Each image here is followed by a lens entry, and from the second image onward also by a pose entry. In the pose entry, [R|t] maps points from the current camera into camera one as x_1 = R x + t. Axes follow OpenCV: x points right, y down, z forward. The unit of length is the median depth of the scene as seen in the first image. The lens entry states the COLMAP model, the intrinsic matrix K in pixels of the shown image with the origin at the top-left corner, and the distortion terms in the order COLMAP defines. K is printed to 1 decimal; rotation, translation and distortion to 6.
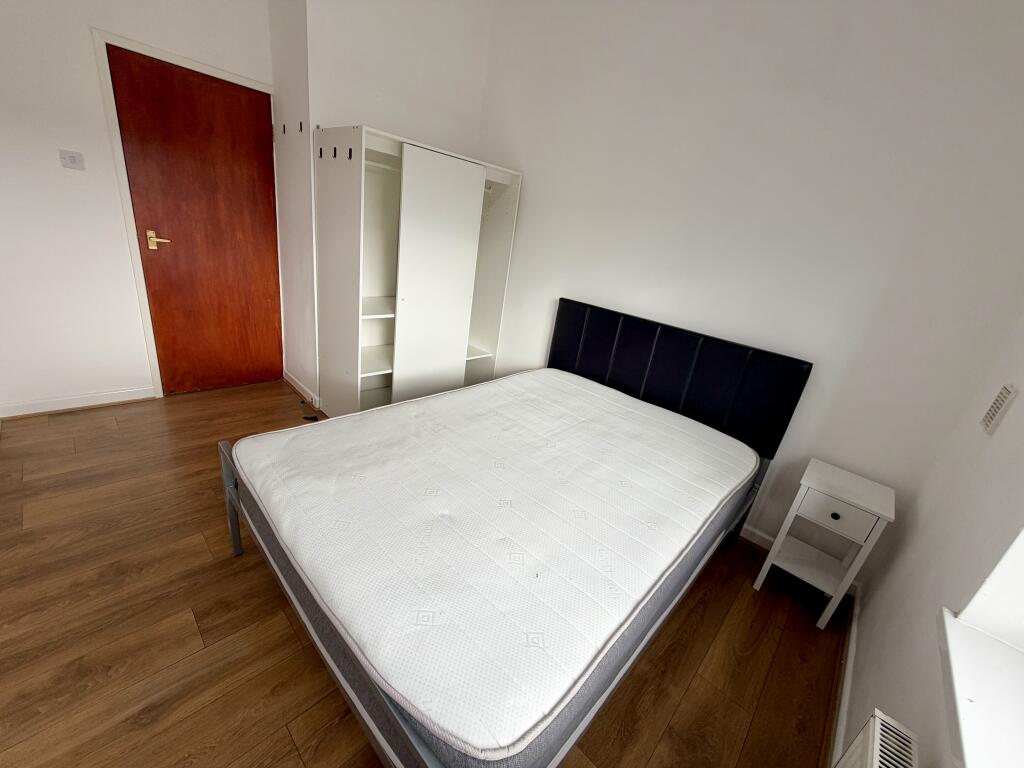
lens RADIAL K [[403.8, 0, 512.0], [0, 403.8, 384.0], [0, 0, 1]] dist [0.000315, 0.000047]
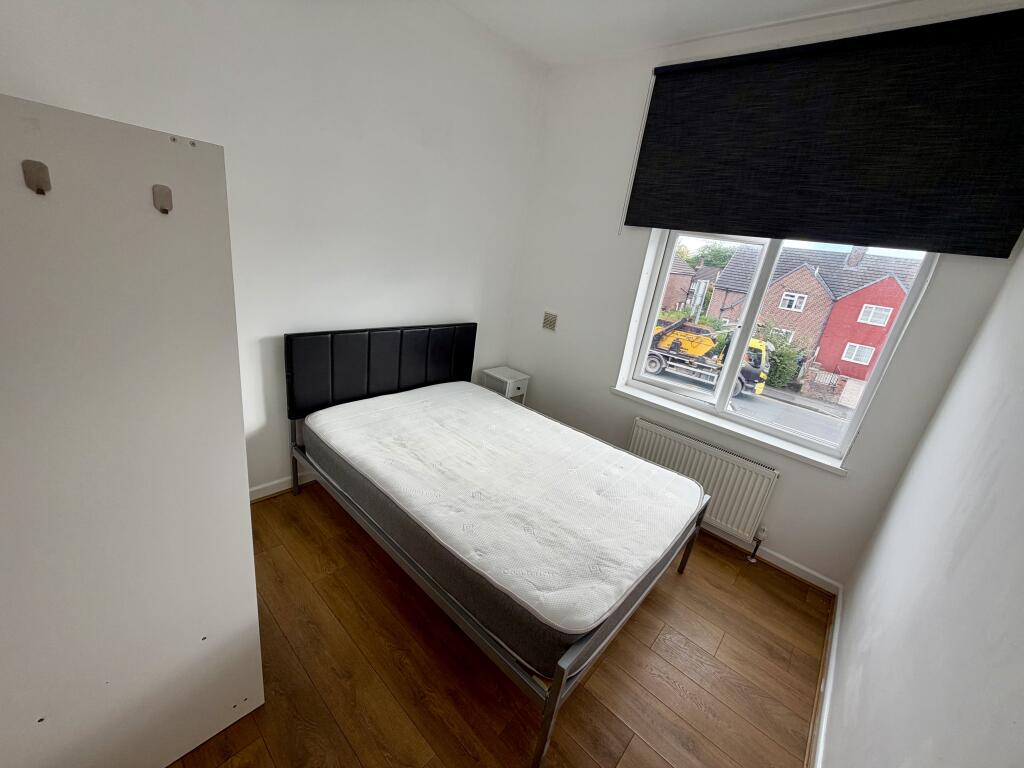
lens RADIAL K [[403.8, 0, 512.0], [0, 403.8, 384.0], [0, 0, 1]] dist [0.000315, 0.000047]
pose [[-0.016640, -0.453882, 0.890906, -1.091346], [0.203114, 0.870916, 0.447492, -0.662931], [-0.979014, 0.188402, 0.077698, 0.873015]]
